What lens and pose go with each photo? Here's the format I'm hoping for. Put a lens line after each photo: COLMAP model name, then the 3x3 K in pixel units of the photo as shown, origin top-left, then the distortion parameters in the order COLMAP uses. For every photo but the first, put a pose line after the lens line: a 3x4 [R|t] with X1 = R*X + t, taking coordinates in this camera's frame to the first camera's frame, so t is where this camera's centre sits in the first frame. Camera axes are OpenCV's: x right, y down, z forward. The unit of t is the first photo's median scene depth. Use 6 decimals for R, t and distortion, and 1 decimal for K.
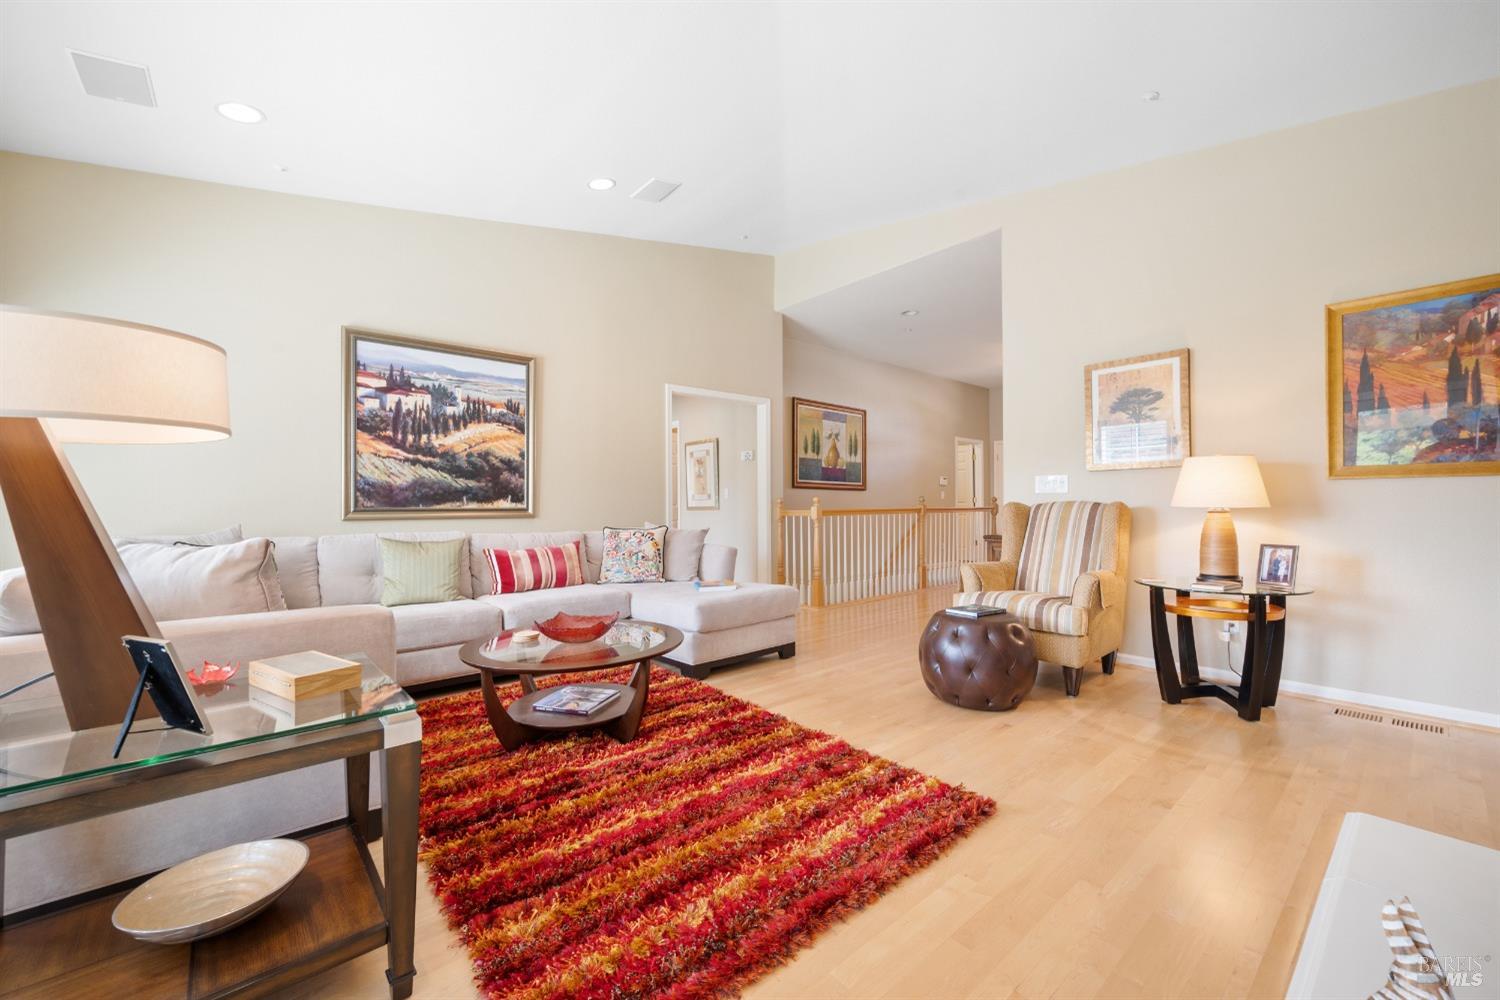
lens RADIAL K [[591.2, 0, 741.9], [0, 591.2, 508.0], [0, 0, 1]] dist [-0.003824, -0.000840]
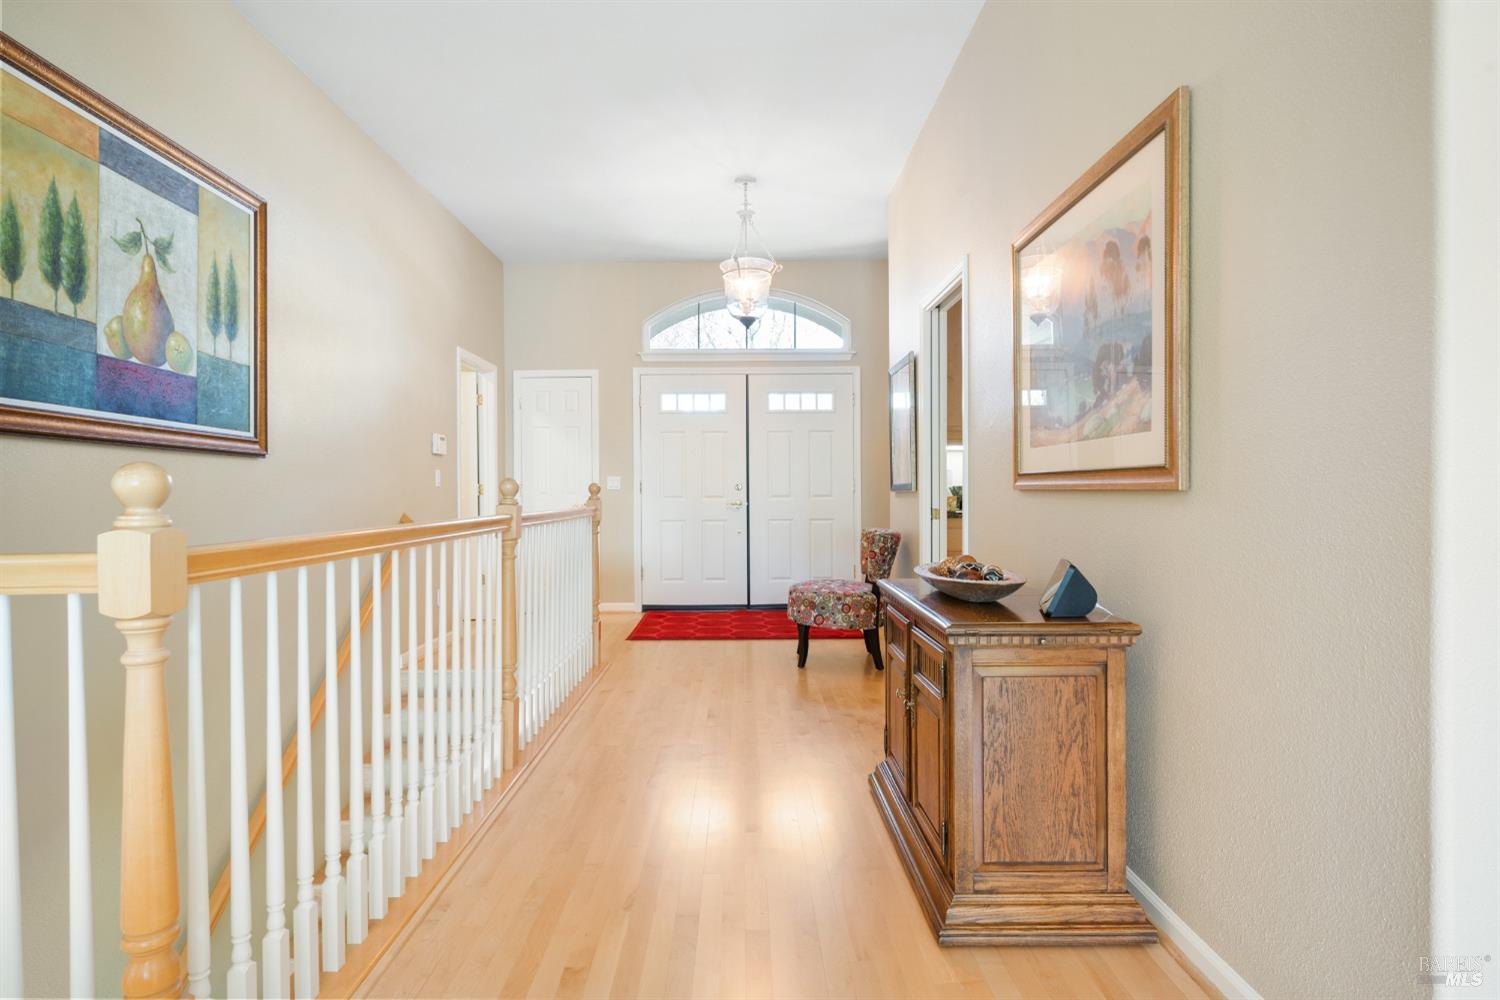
lens RADIAL K [[789.7, 0, 749.8], [0, 789.7, 499.1], [0, 0, 1]] dist [-0.000750, -0.000048]
pose [[0.636055, -0.000647, 0.771643, 0.095210], [0.000446, 1.000000, 0.000470, -0.013580], [-0.771643, 0.000045, 0.636056, 1.019570]]
